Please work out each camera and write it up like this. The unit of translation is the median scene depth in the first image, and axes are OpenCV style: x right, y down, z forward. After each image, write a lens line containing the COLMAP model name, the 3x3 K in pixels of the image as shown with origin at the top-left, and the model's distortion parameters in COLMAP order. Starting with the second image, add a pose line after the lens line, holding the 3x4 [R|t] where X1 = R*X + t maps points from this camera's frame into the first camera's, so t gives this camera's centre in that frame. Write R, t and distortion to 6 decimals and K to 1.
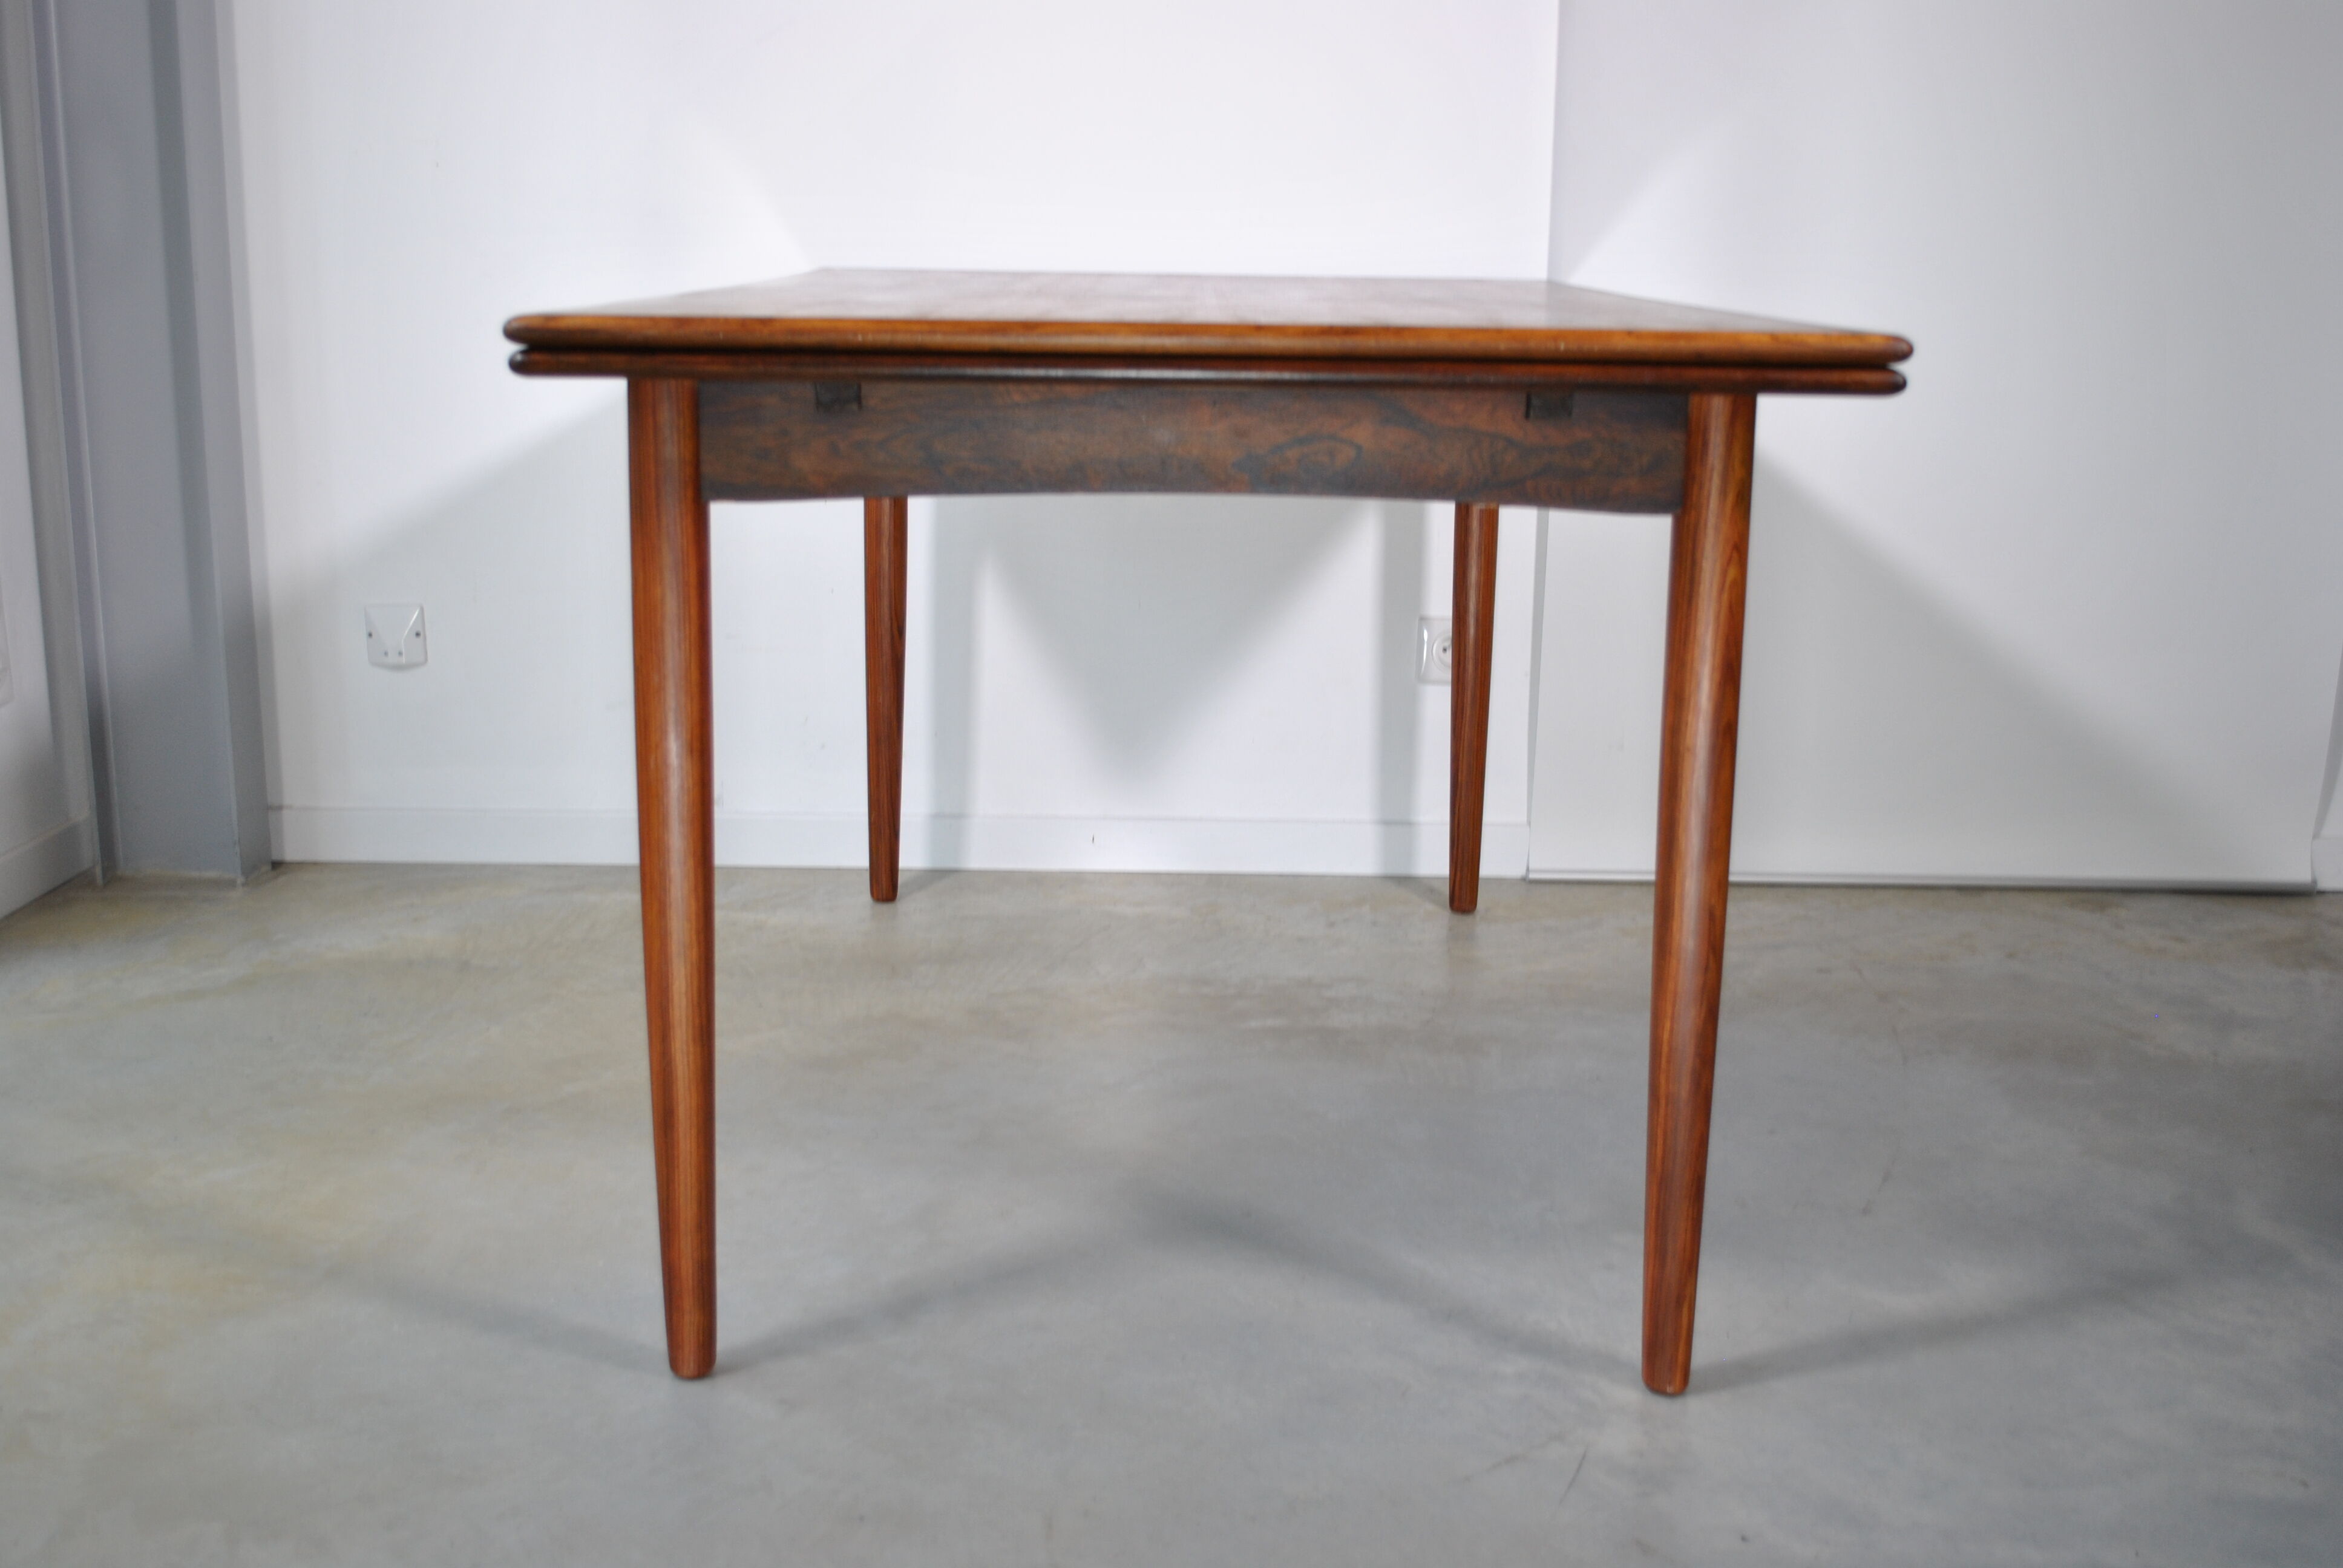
lens RADIAL K [[2421.3, 0, 1174.0], [0, 2421.3, 778.0], [0, 0, 1]] dist [-0.058704, 0.003819]
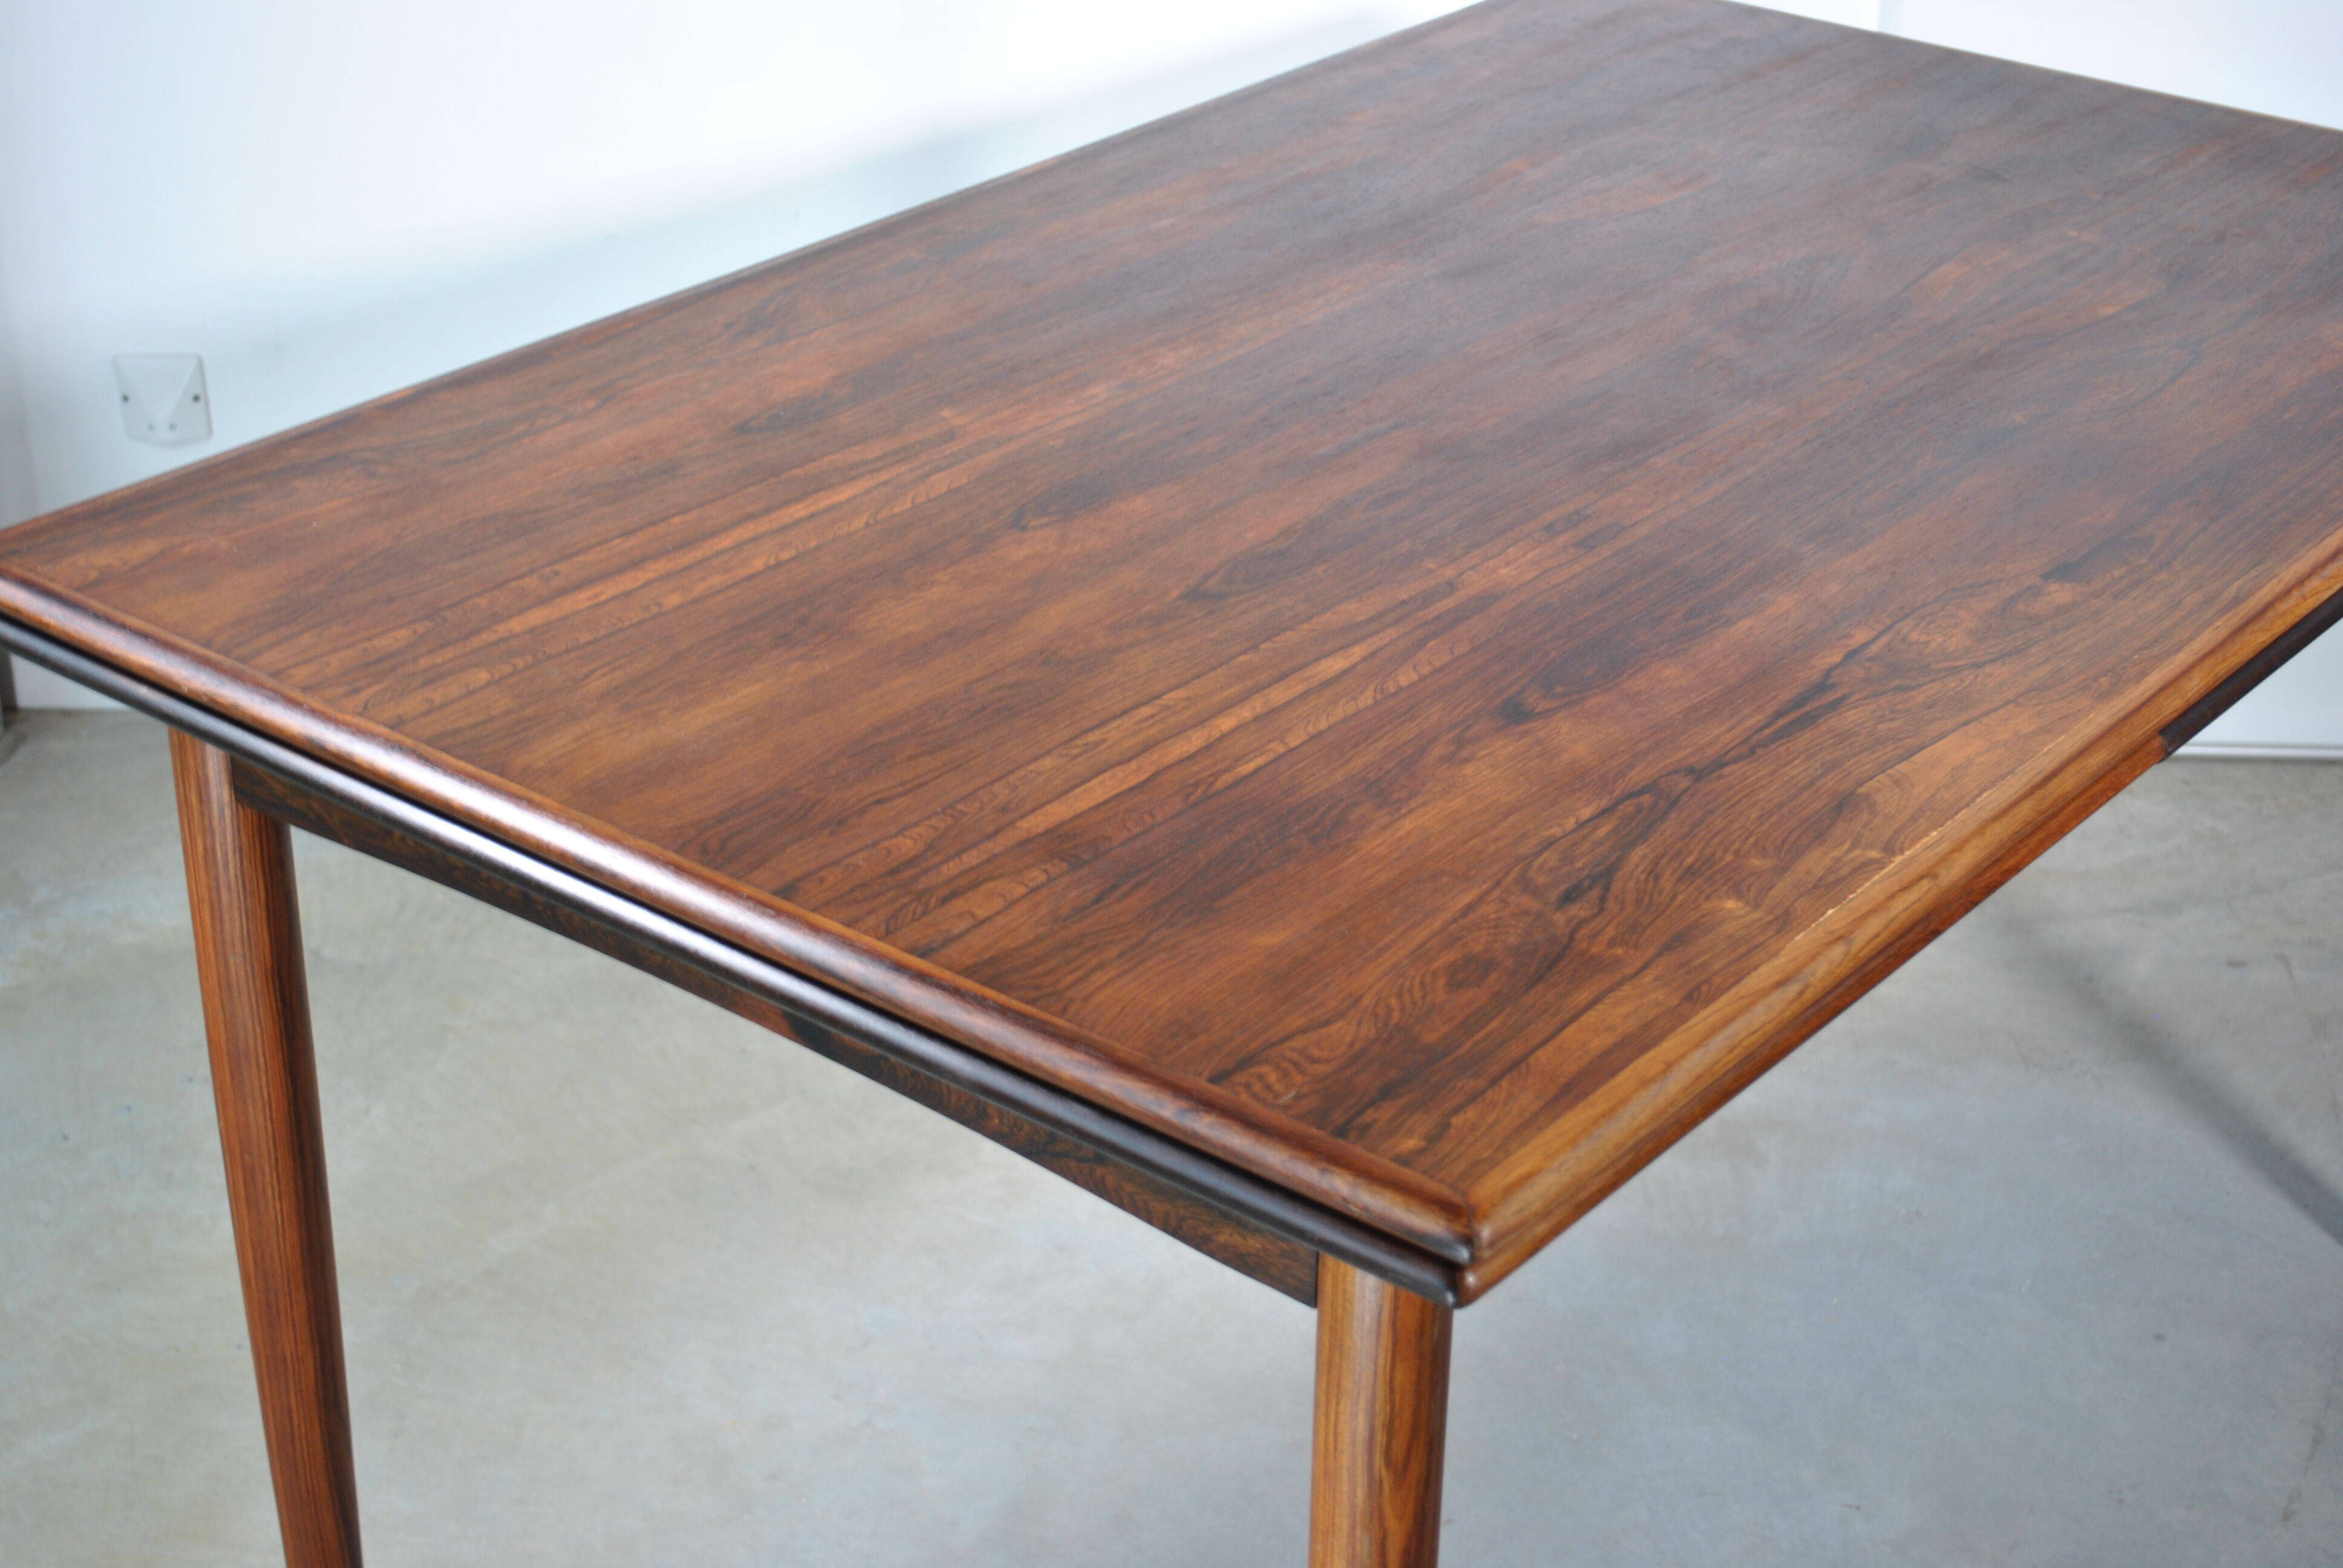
lens RADIAL K [[3610.0, 0, 1174.7], [0, 3610.0, 775.5], [0, 0, 1]] dist [-0.012731, 0.043761]
pose [[0.999972, 0.006307, -0.004095, -0.041312], [-0.005079, 0.968039, 0.250747, -0.261513], [0.005545, -0.250719, 0.968044, -0.011579]]
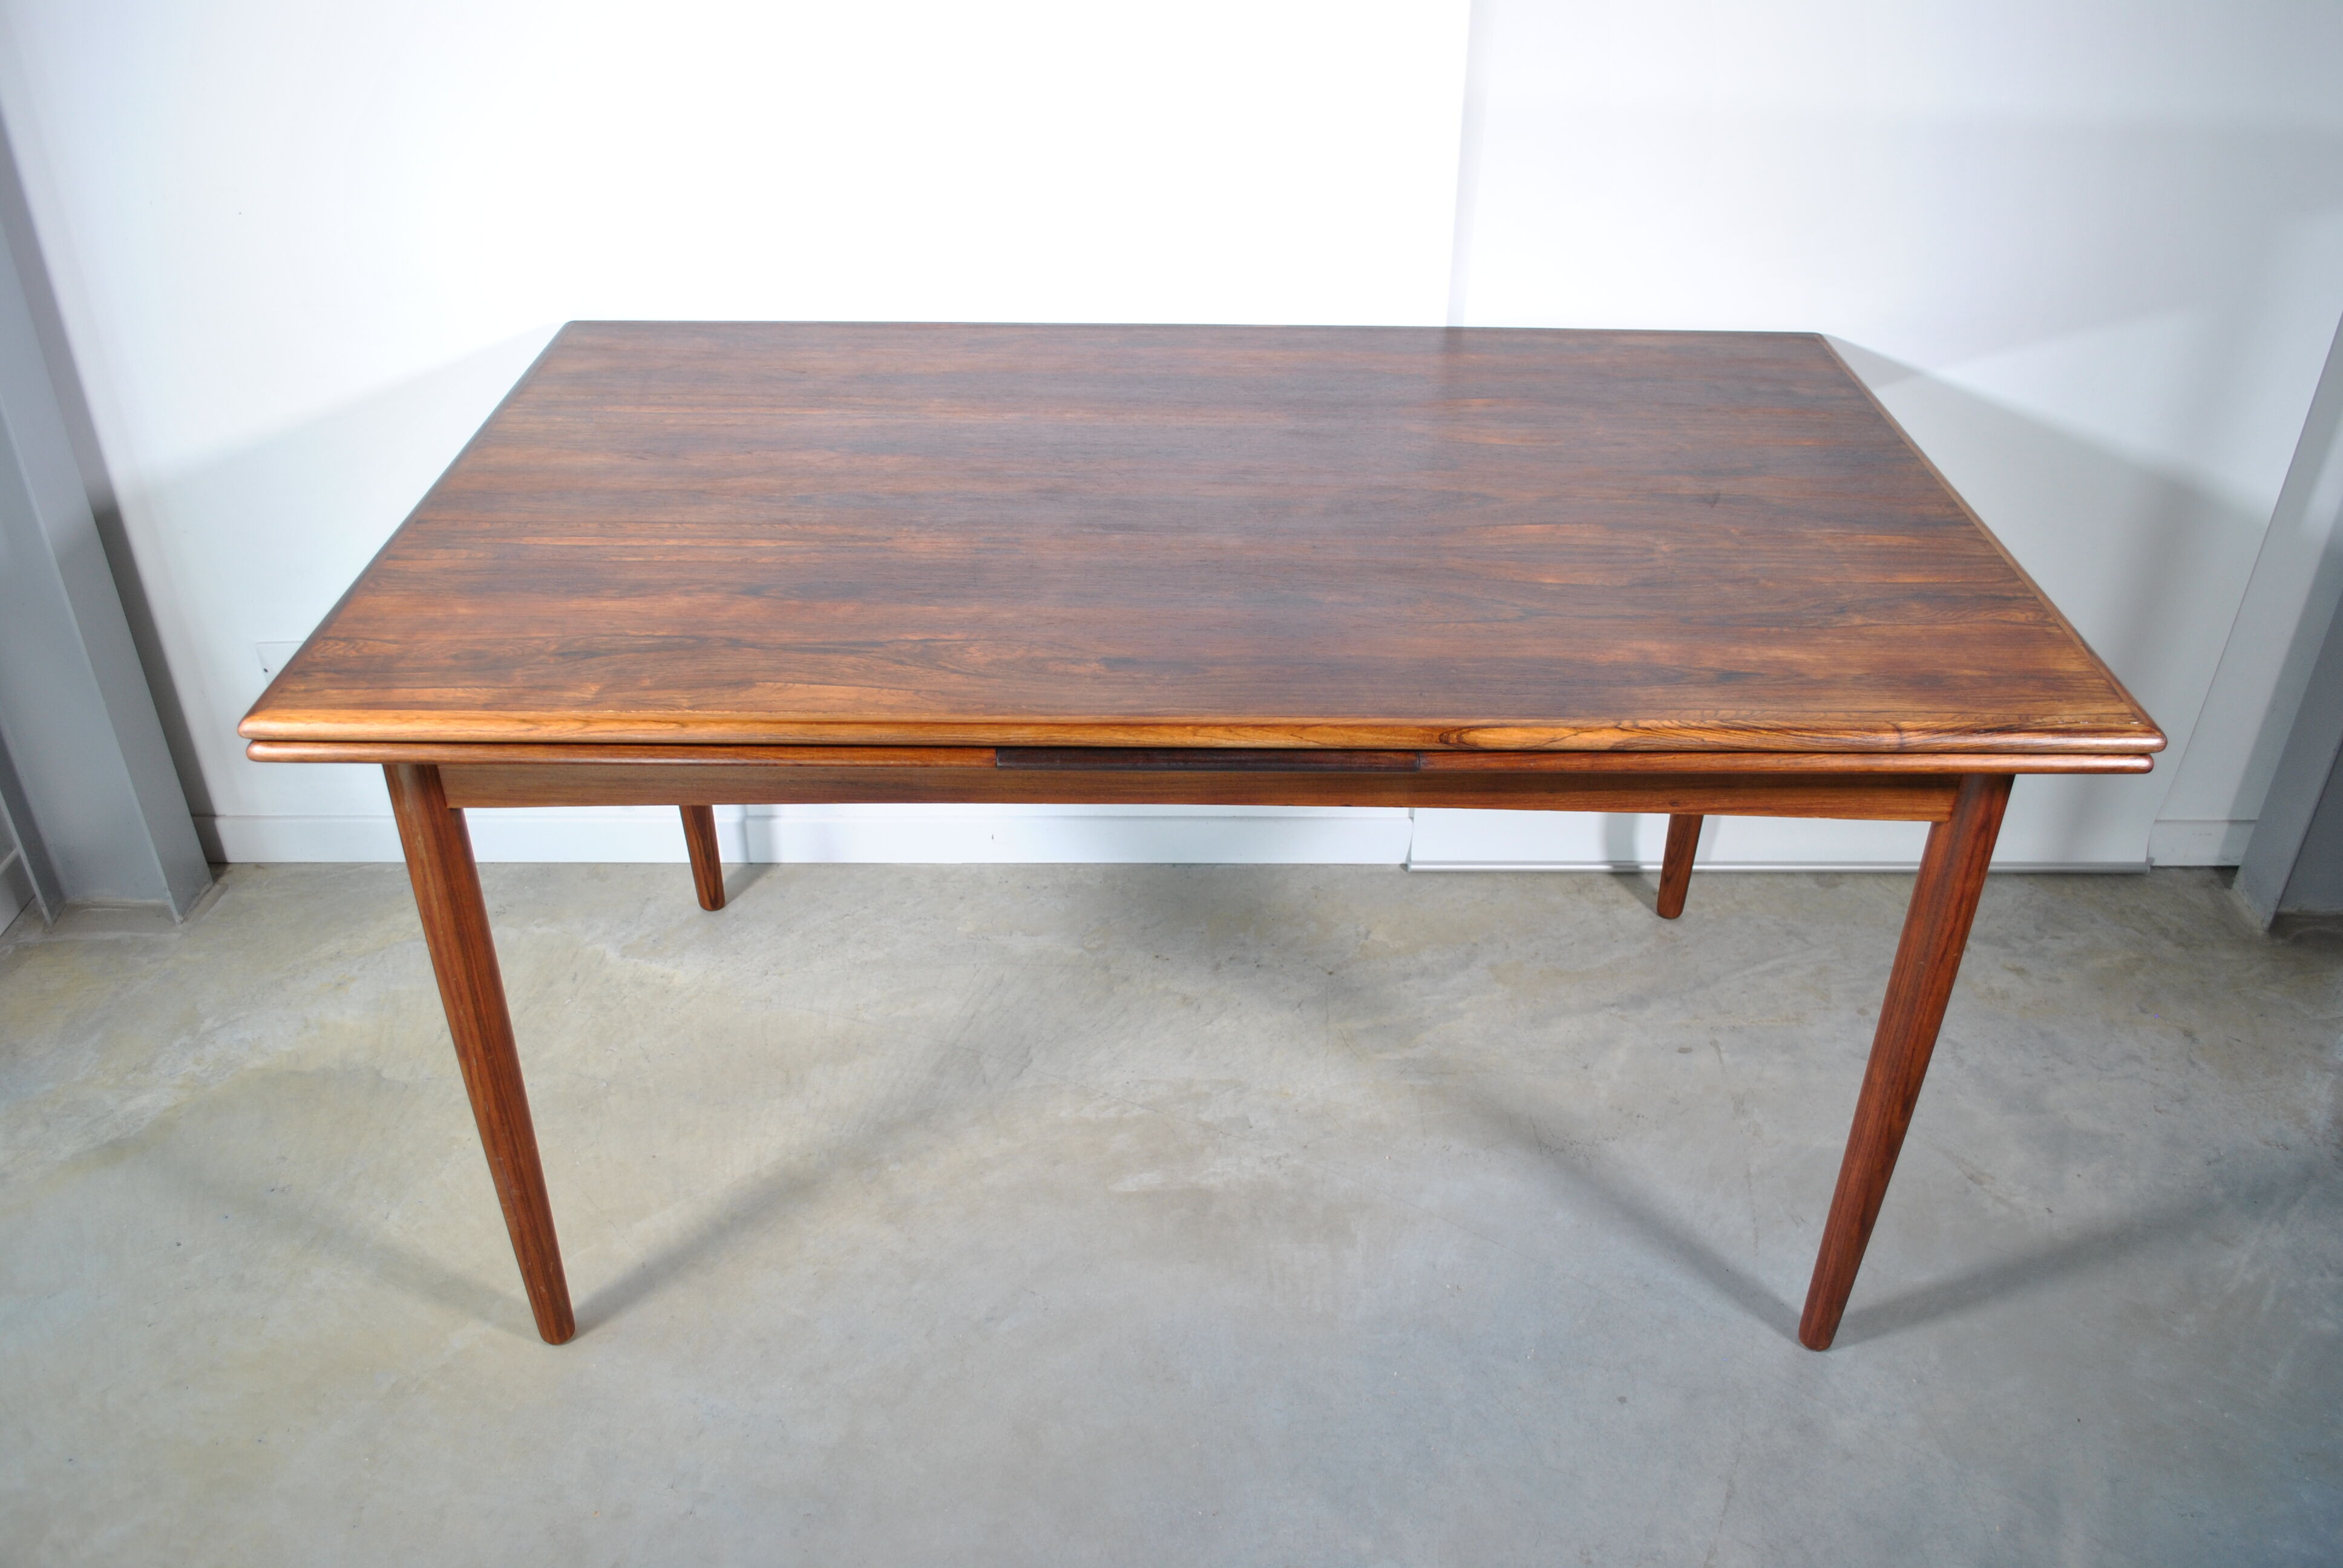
lens RADIAL K [[1850.0, 0, 1183.5], [0, 1850.0, 785.1], [0, 0, 1]] dist [-0.085522, 0.015974]
pose [[0.999878, -0.011292, 0.010803, 0.050212], [0.006911, 0.939541, 0.342368, -0.332770], [-0.014016, -0.342251, 0.939504, 0.327020]]
